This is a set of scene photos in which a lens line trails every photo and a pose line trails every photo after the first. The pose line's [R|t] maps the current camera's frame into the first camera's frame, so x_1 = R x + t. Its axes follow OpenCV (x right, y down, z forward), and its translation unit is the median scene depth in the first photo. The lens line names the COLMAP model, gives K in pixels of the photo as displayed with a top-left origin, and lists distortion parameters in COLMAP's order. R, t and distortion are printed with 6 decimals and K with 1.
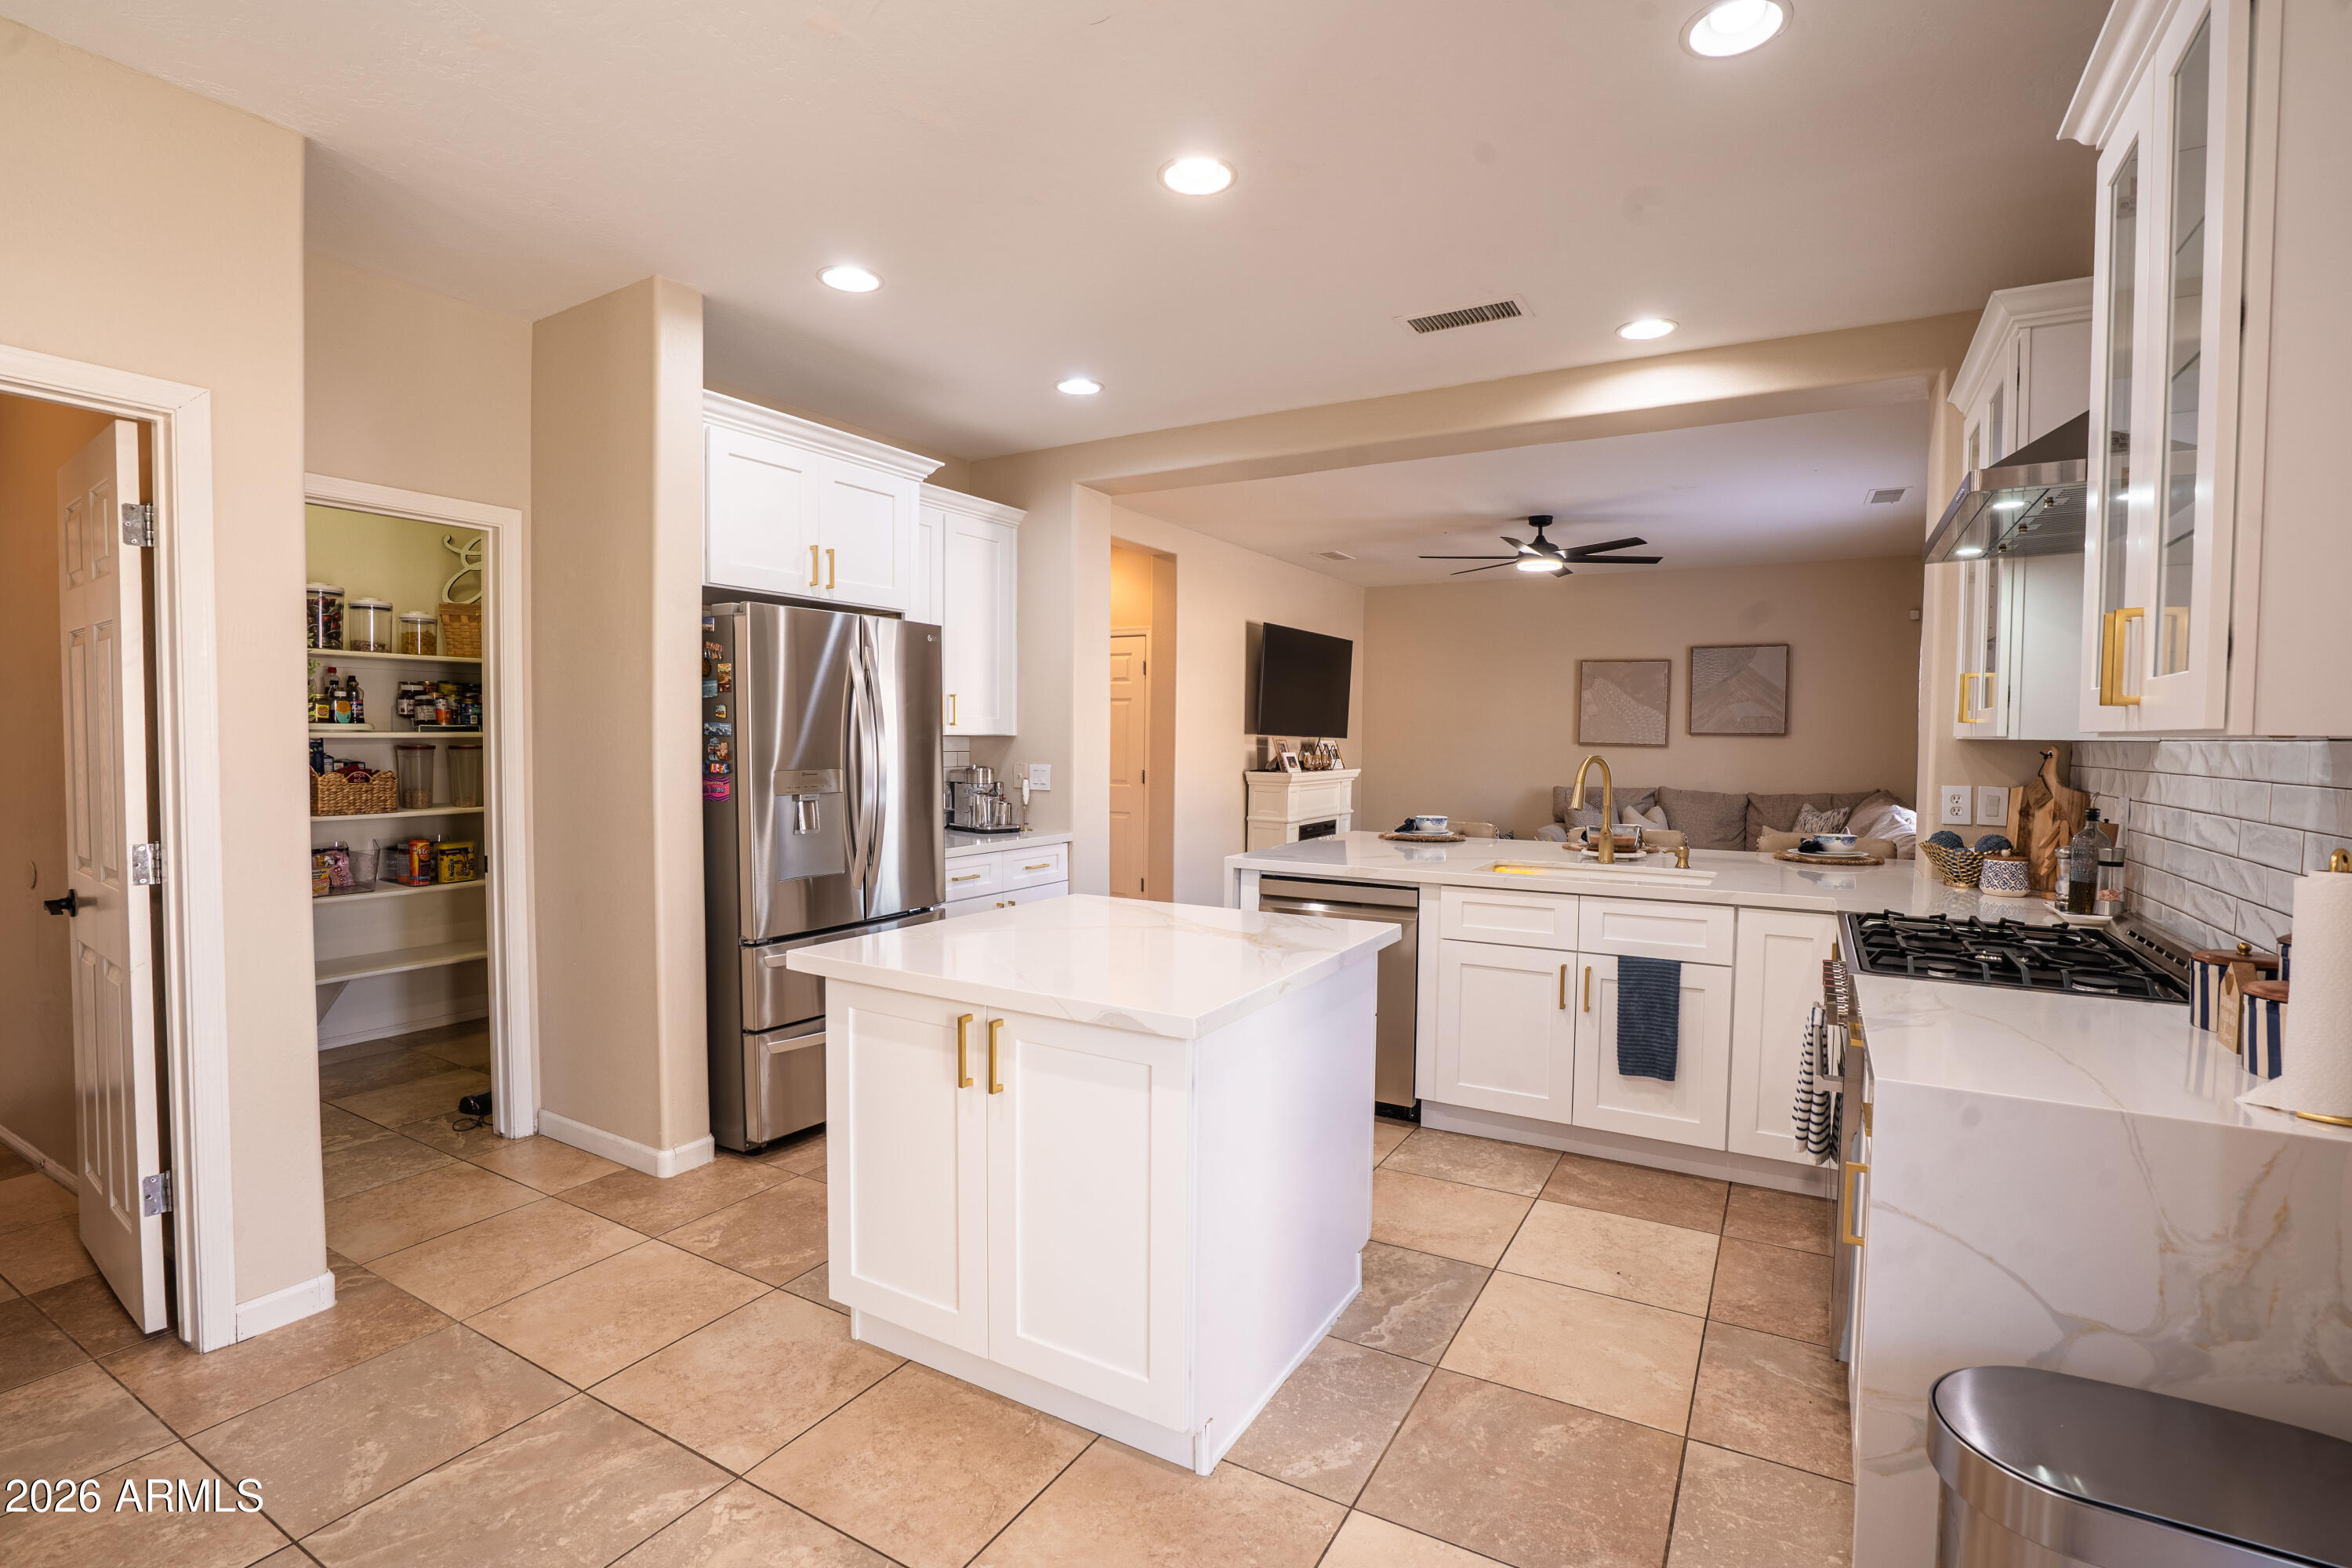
lens RADIAL K [[1101.3, 0, 1177.5], [0, 1101.3, 770.2], [0, 0, 1]] dist [-0.052112, 0.016917]
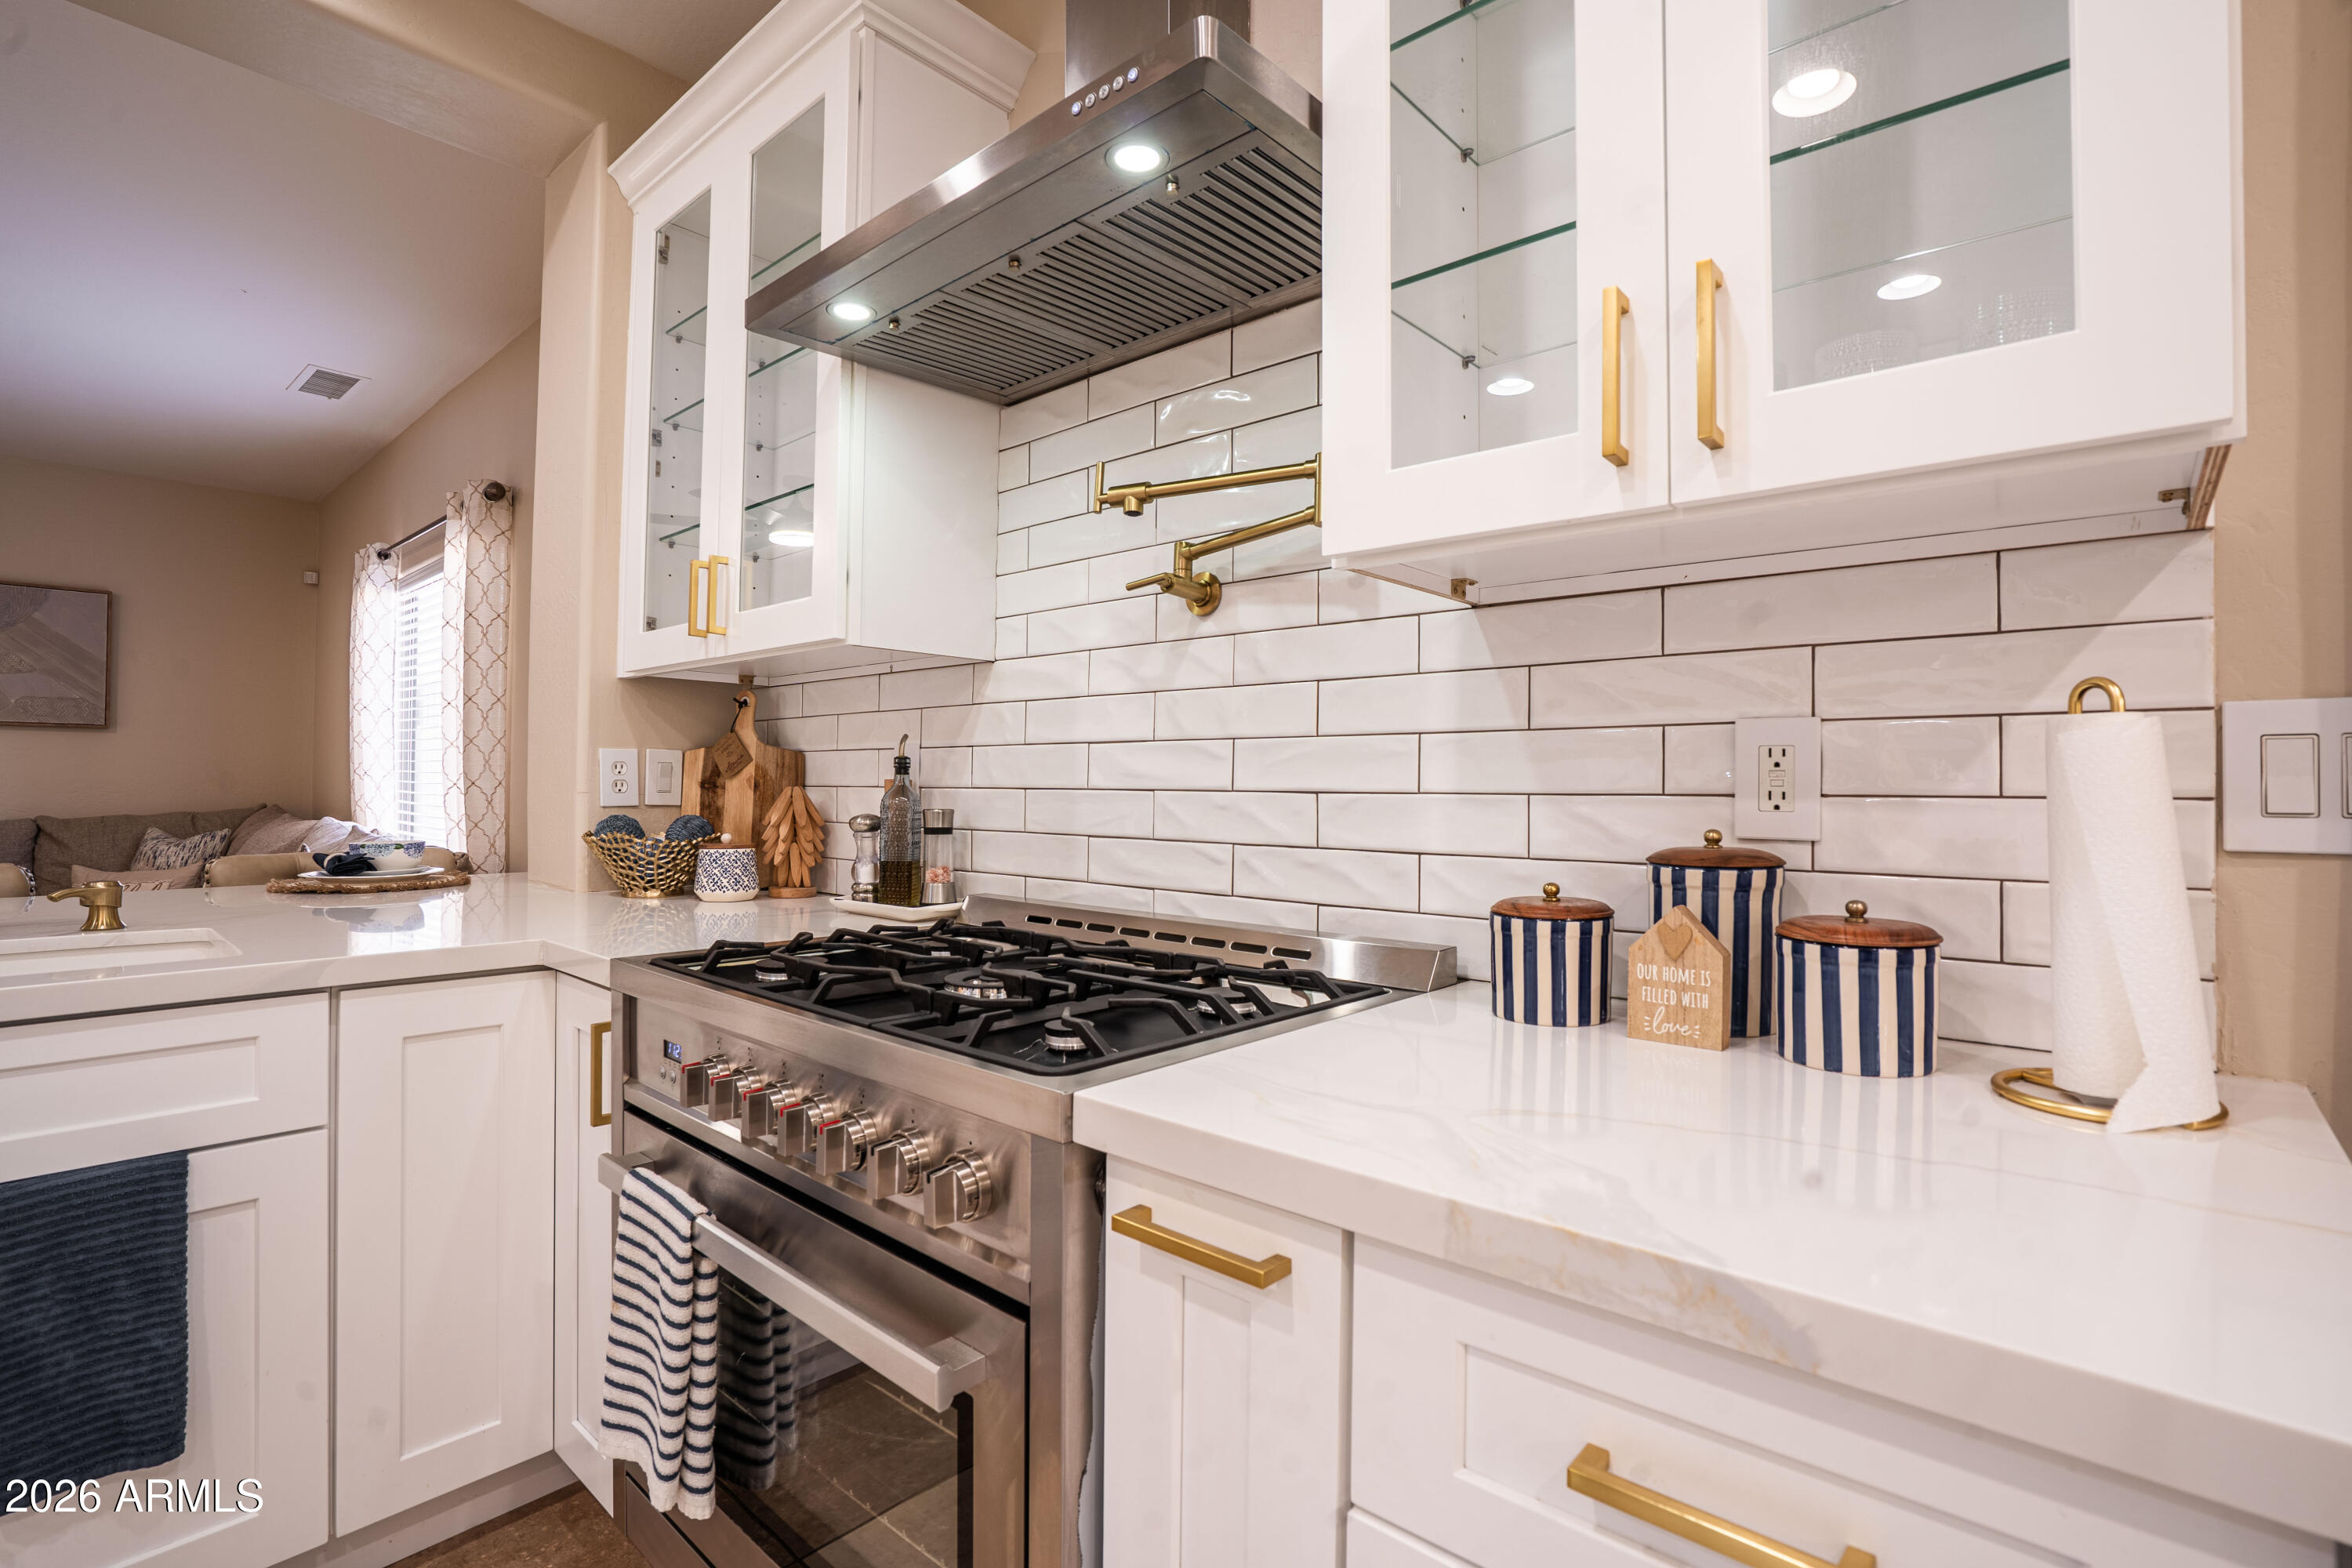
lens RADIAL K [[1101.3, 0, 1189.7], [0, 1101.3, 771.9], [0, 0, 1]] dist [-0.052112, 0.016917]
pose [[0.204321, 0.004718, 0.978893, 0.121863], [0.026485, 0.999596, -0.010346, 0.039641], [-0.978546, 0.028040, 0.204113, 0.450974]]
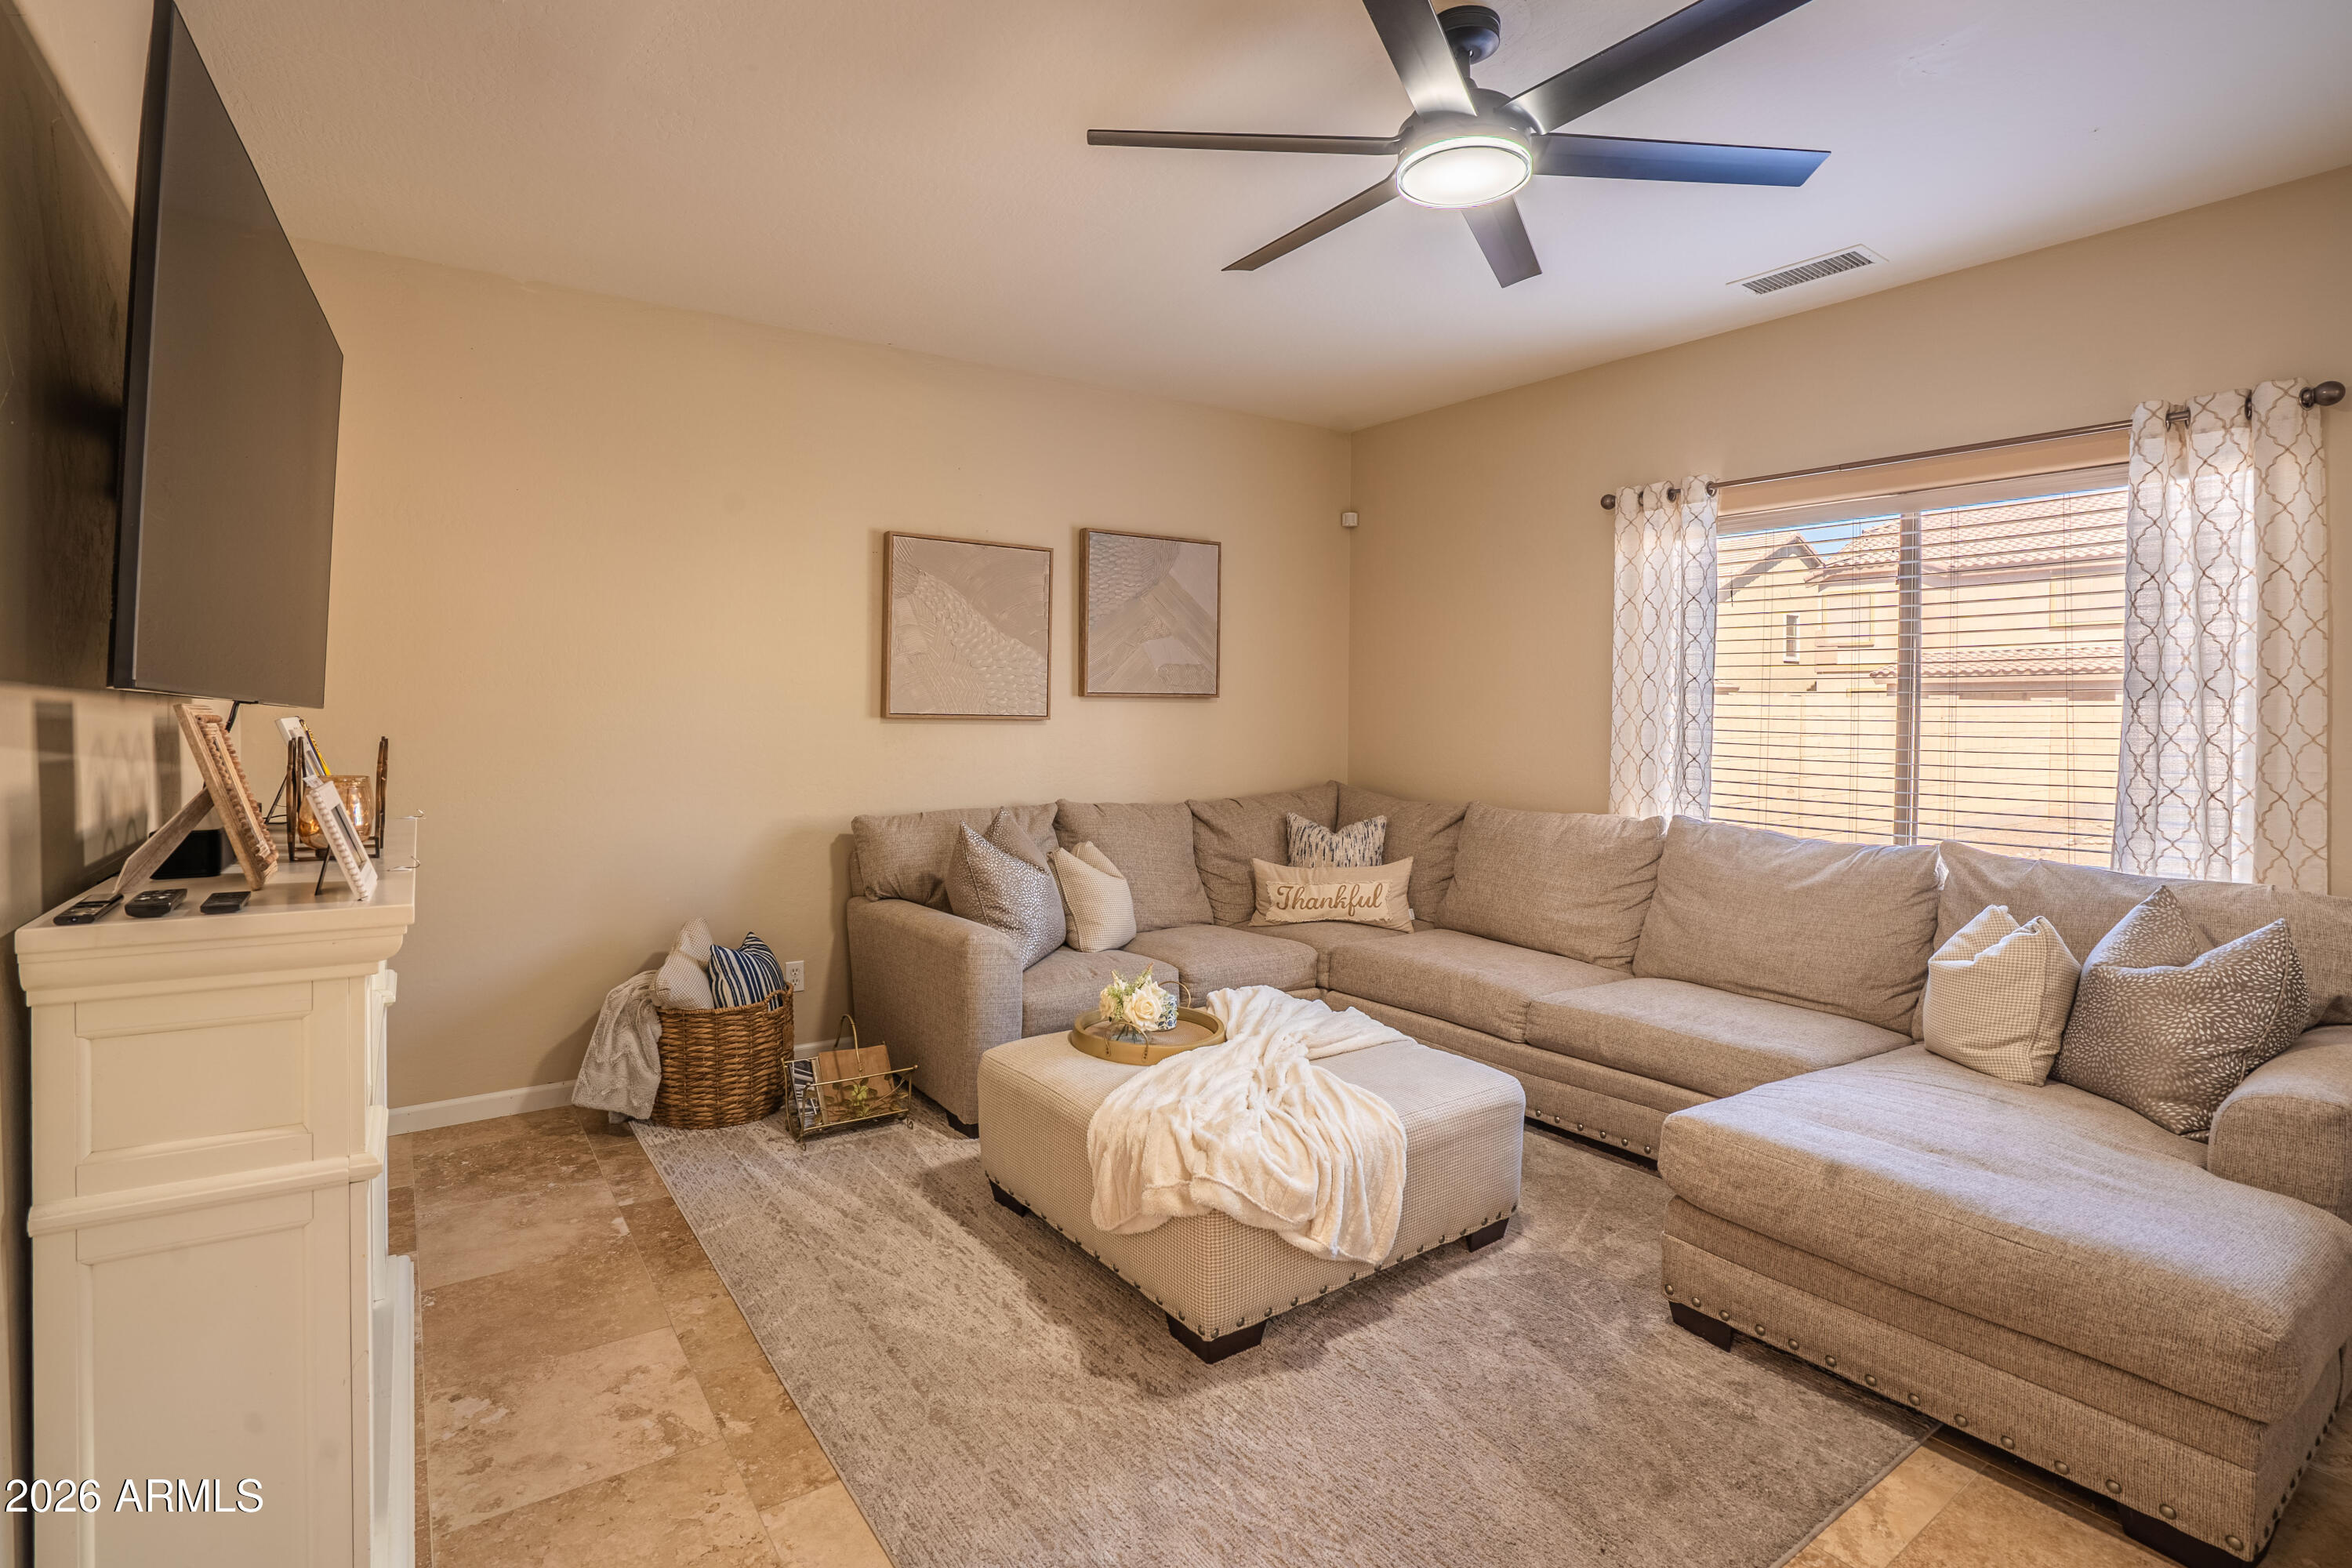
lens RADIAL K [[1101.3, 0, 1139.0], [0, 1101.3, 719.6], [0, 0, 1]] dist [-0.052112, 0.016917]
pose [[0.426133, -0.017477, 0.904491, -0.003536], [0.028292, 0.999582, 0.005985, -0.050109], [-0.904218, 0.023040, 0.426450, 1.611637]]
